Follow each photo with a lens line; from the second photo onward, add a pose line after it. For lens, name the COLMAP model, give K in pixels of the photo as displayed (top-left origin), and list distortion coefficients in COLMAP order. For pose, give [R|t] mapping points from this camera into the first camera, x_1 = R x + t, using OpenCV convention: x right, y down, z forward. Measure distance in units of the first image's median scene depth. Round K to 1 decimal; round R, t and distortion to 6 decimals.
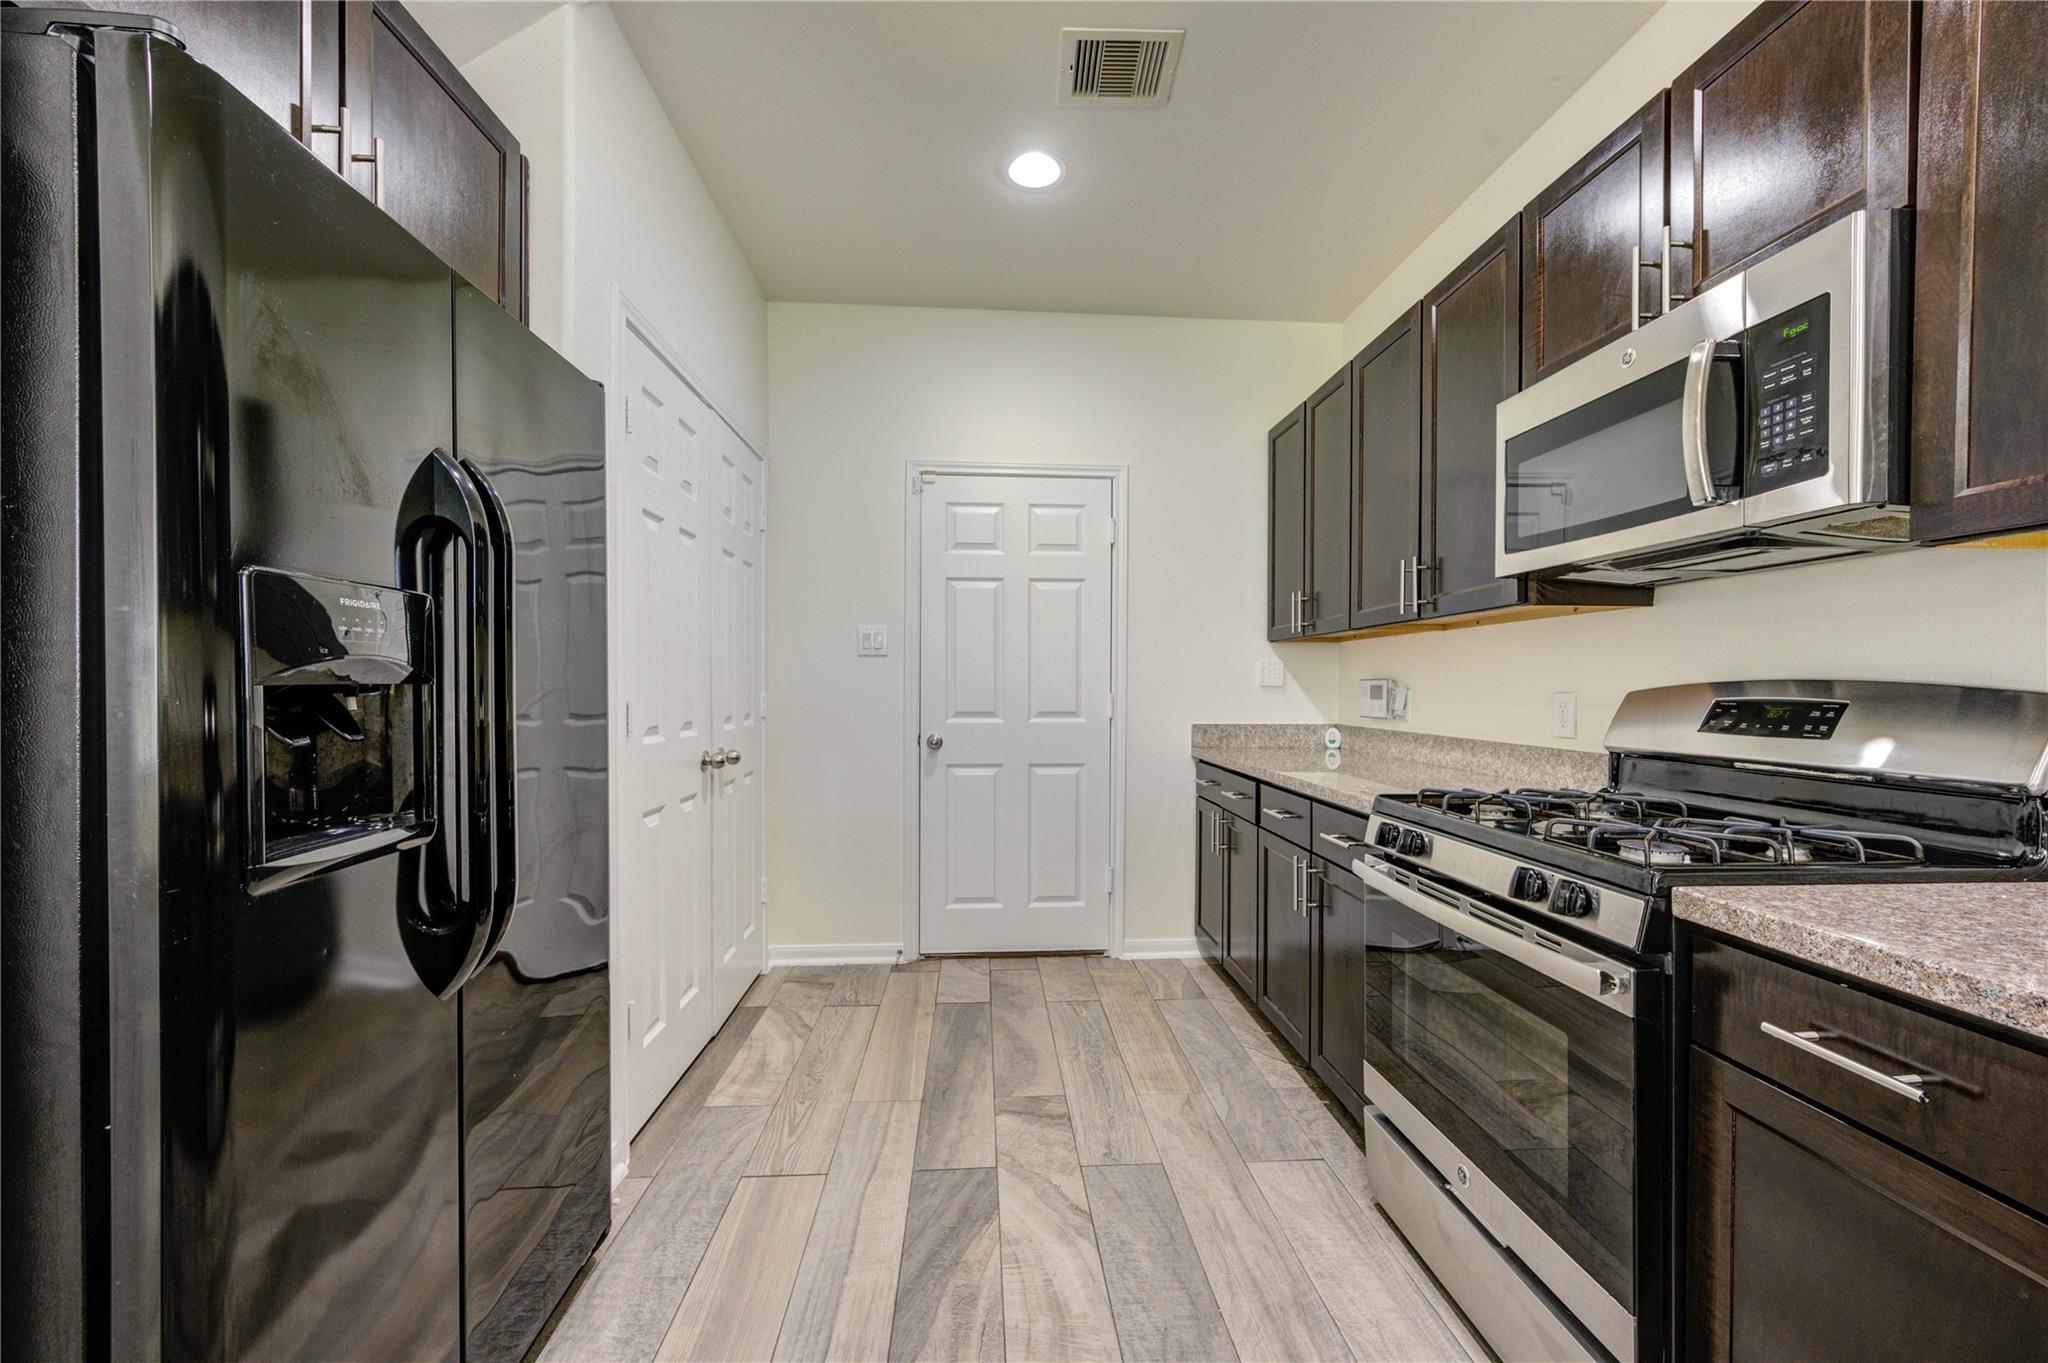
lens RADIAL K [[798.7, 0, 1029.6], [0, 798.7, 691.8], [0, 0, 1]] dist [0.002497, -0.000139]
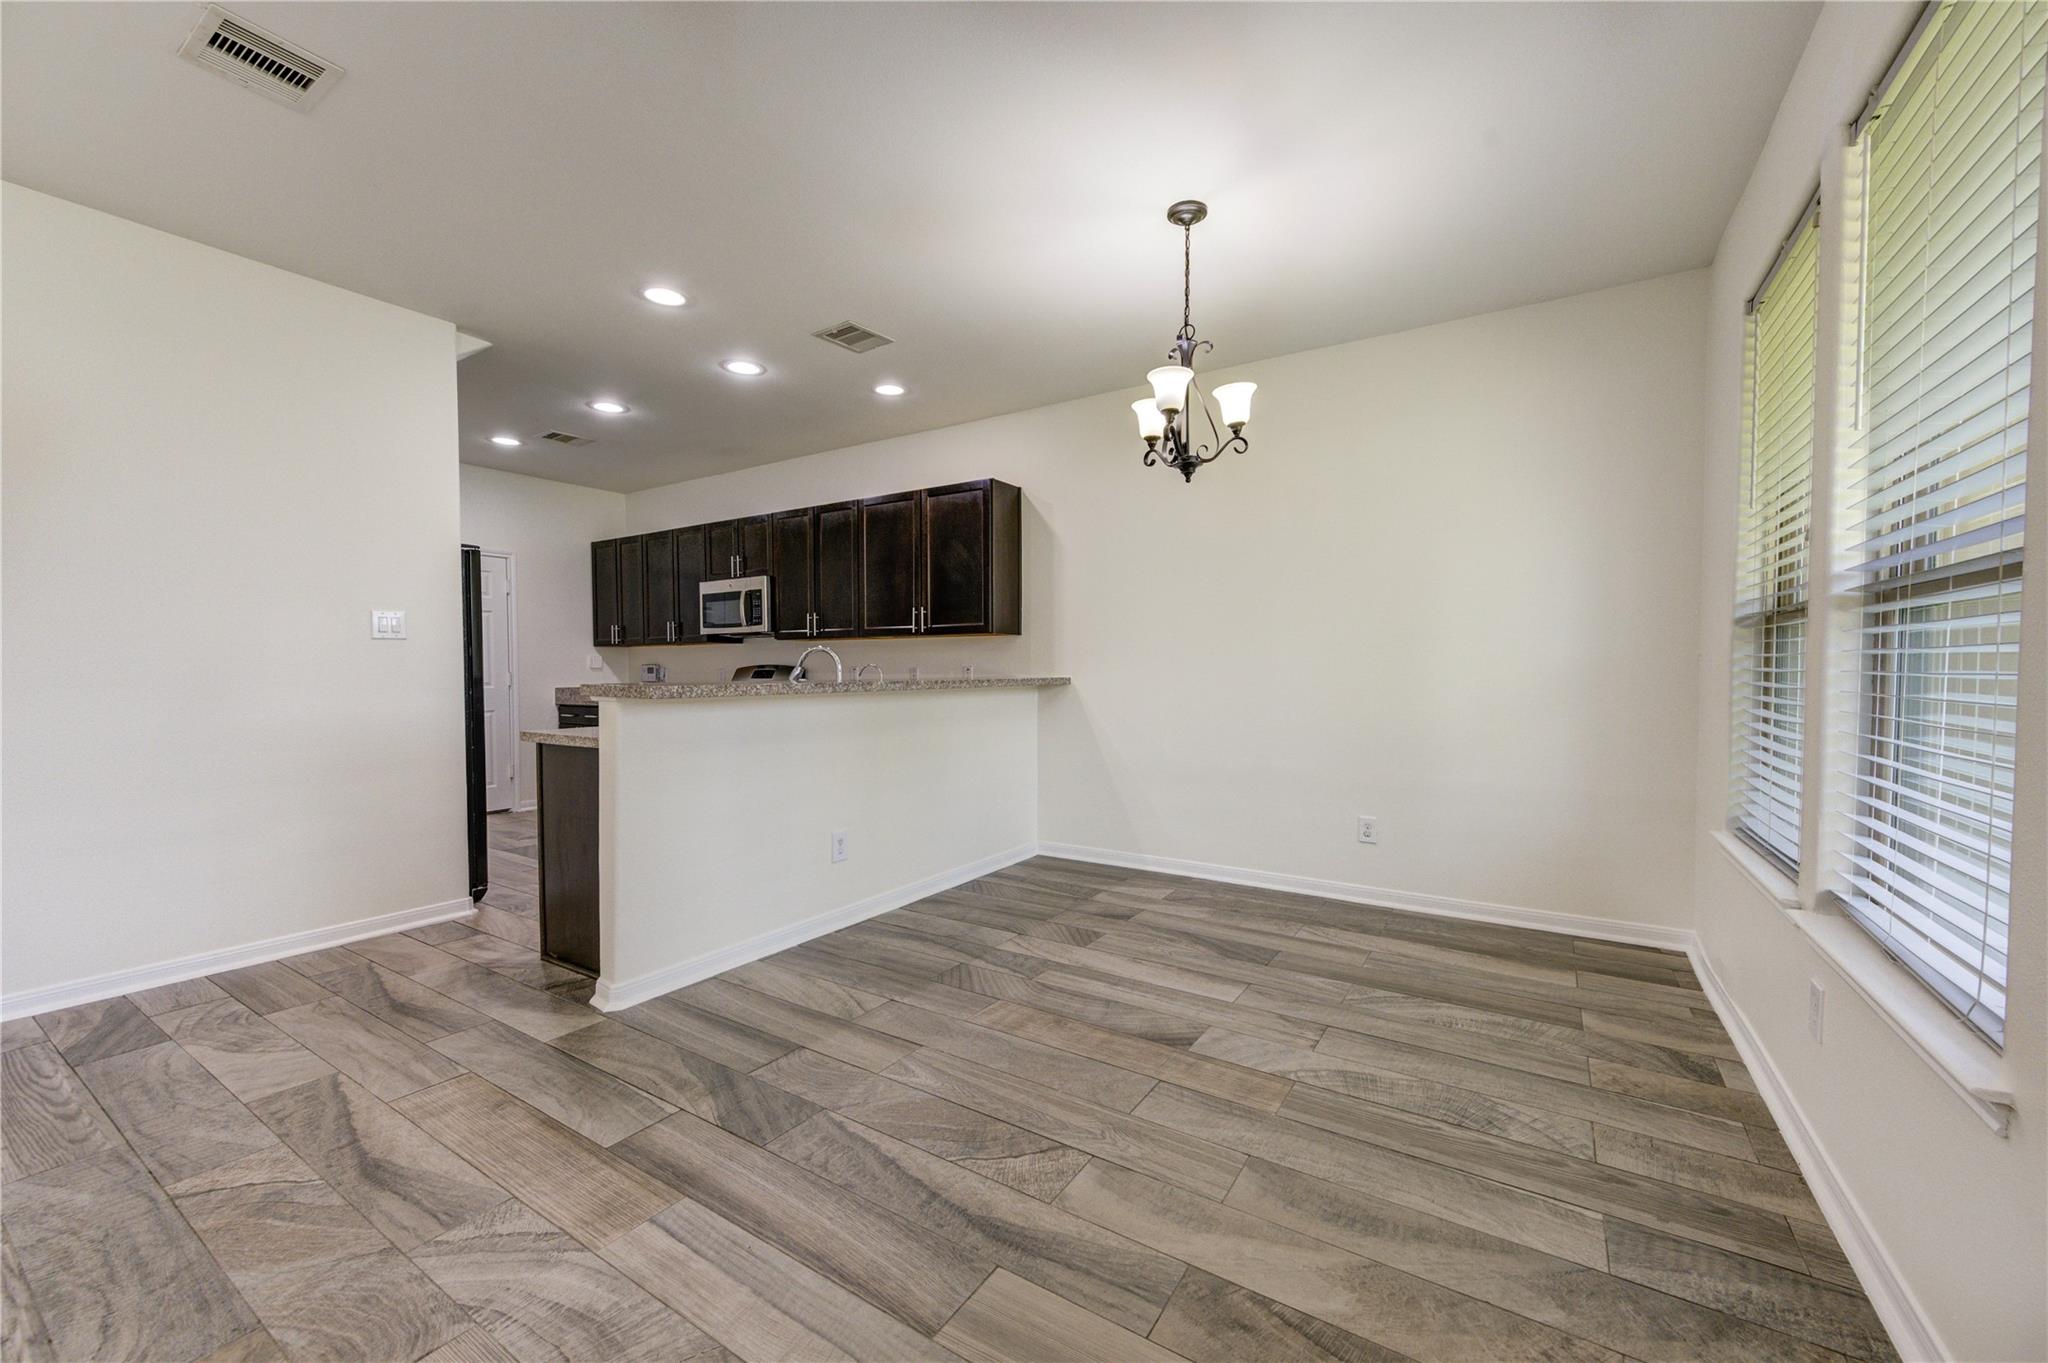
lens RADIAL K [[798.7, 0, 1029.6], [0, 798.7, 691.8], [0, 0, 1]] dist [0.002497, -0.000139]
pose [[0.593822, -0.028391, 0.804096, -1.311564], [0.013745, 0.999589, 0.025143, 0.032737], [-0.804479, -0.003878, 0.593968, -2.120083]]
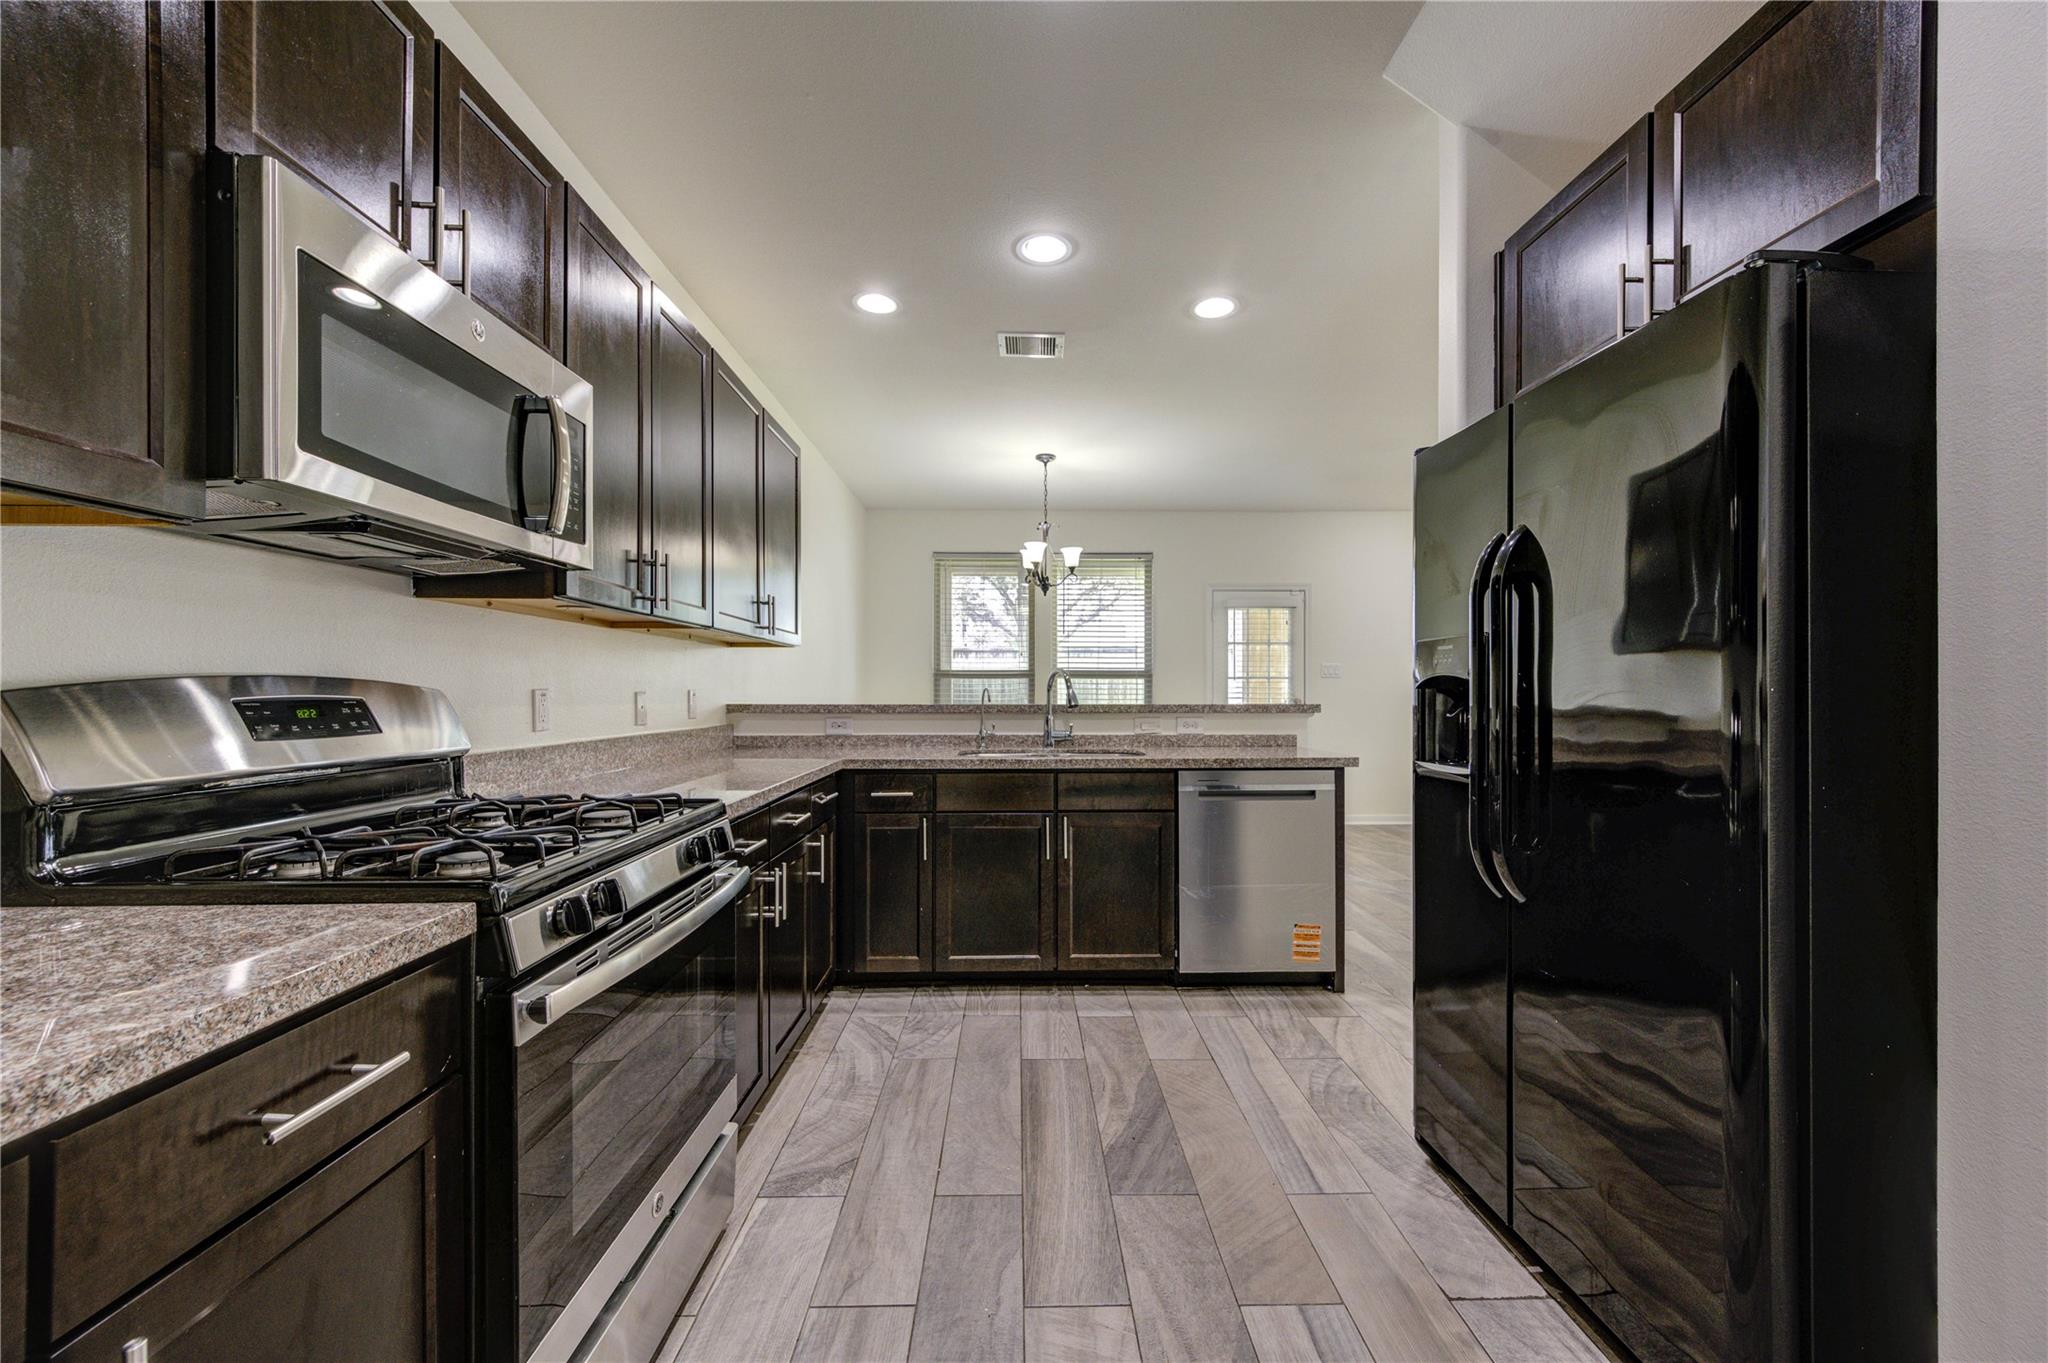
lens RADIAL K [[798.7, 0, 1029.6], [0, 798.7, 691.8], [0, 0, 1]] dist [0.002497, -0.000139]
pose [[-0.998837, -0.004558, 0.047989, 0.048104], [-0.004012, 0.999926, 0.011464, -0.008950], [-0.048038, 0.011258, -0.998782, 1.538515]]
